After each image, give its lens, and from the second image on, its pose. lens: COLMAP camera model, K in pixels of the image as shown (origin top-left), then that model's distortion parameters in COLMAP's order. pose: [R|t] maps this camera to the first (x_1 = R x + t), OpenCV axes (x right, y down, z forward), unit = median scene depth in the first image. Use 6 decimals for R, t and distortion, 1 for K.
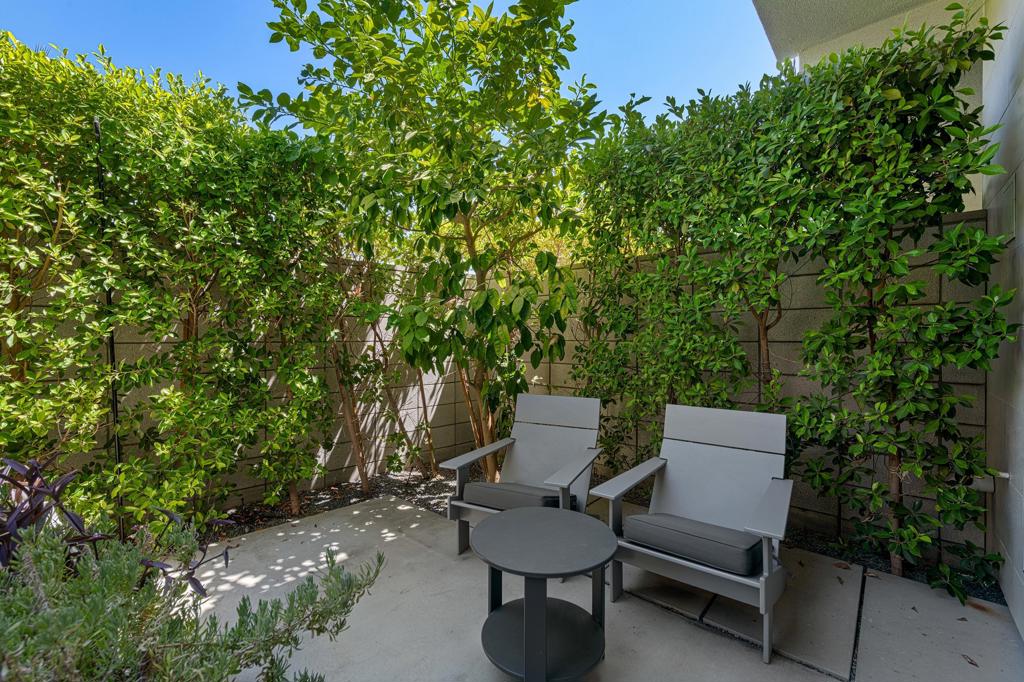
lens RADIAL K [[442.2, 0, 514.0], [0, 442.2, 343.4], [0, 0, 1]] dist [0.010804, 0.000202]
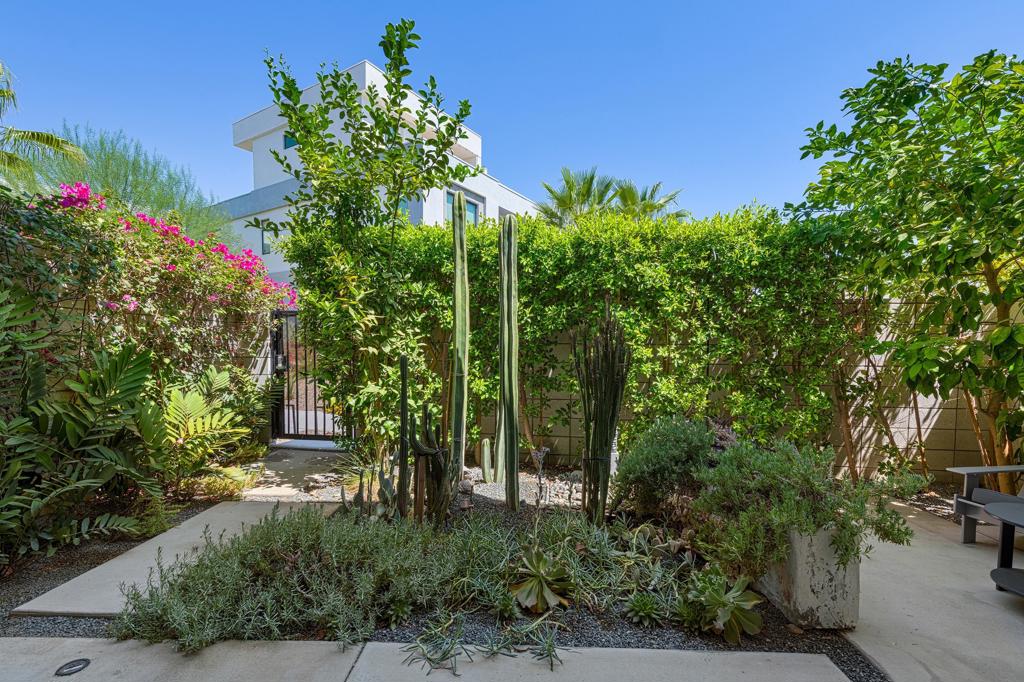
lens RADIAL K [[444.3, 0, 522.3], [0, 444.3, 373.2], [0, 0, 1]] dist [0.014318, -0.001320]
pose [[0.634886, 0.048019, -0.771112, 0.036989], [-0.017569, 0.998706, 0.047726, -0.037413], [0.772406, -0.016753, 0.634908, -0.657826]]
